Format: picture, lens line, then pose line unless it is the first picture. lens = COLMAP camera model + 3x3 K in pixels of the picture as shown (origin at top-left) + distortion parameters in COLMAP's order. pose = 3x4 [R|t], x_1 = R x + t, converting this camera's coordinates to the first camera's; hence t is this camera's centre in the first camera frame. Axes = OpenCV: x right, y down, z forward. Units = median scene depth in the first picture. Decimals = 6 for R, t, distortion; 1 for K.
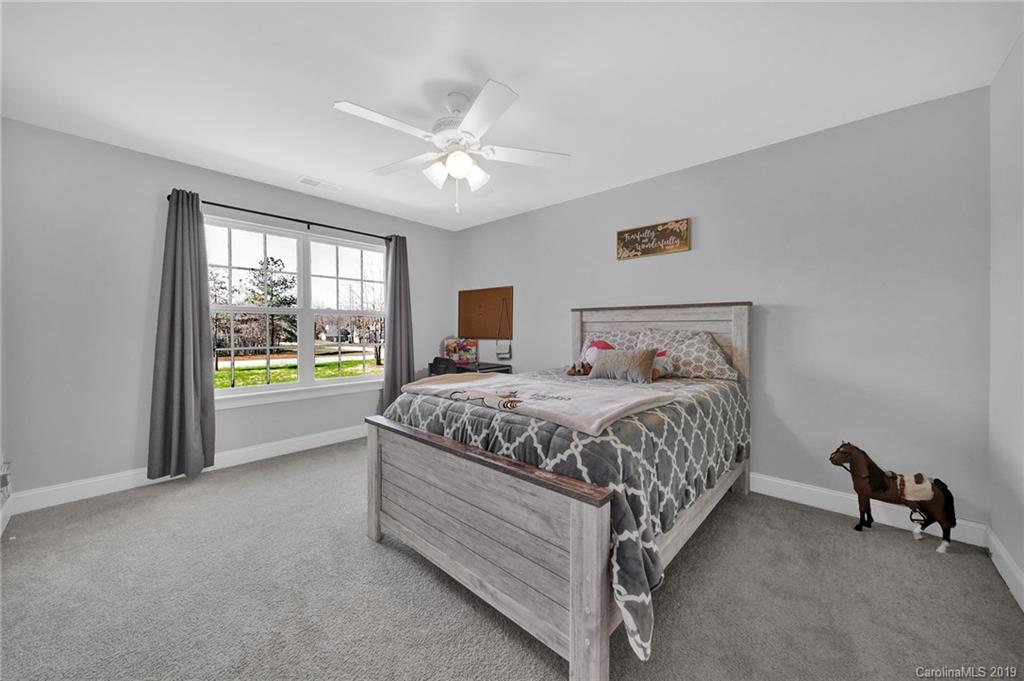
lens RADIAL K [[368.1, 0, 511.3], [0, 368.1, 332.2], [0, 0, 1]] dist [-0.001825, -0.000883]
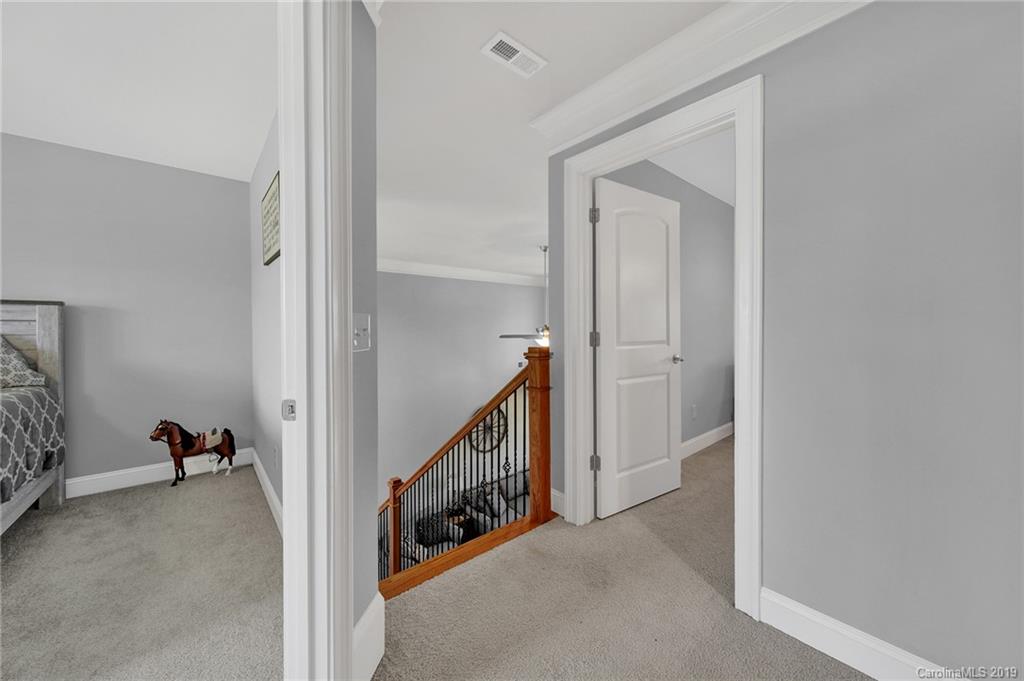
lens RADIAL K [[368.1, 0, 499.2], [0, 368.1, 327.2], [0, 0, 1]] dist [-0.001825, -0.000883]
pose [[0.139352, 0.000287, 0.990243, -0.164464], [0.019464, 0.999806, -0.003029, 0.010721], [-0.990052, 0.019697, 0.139320, -0.310227]]
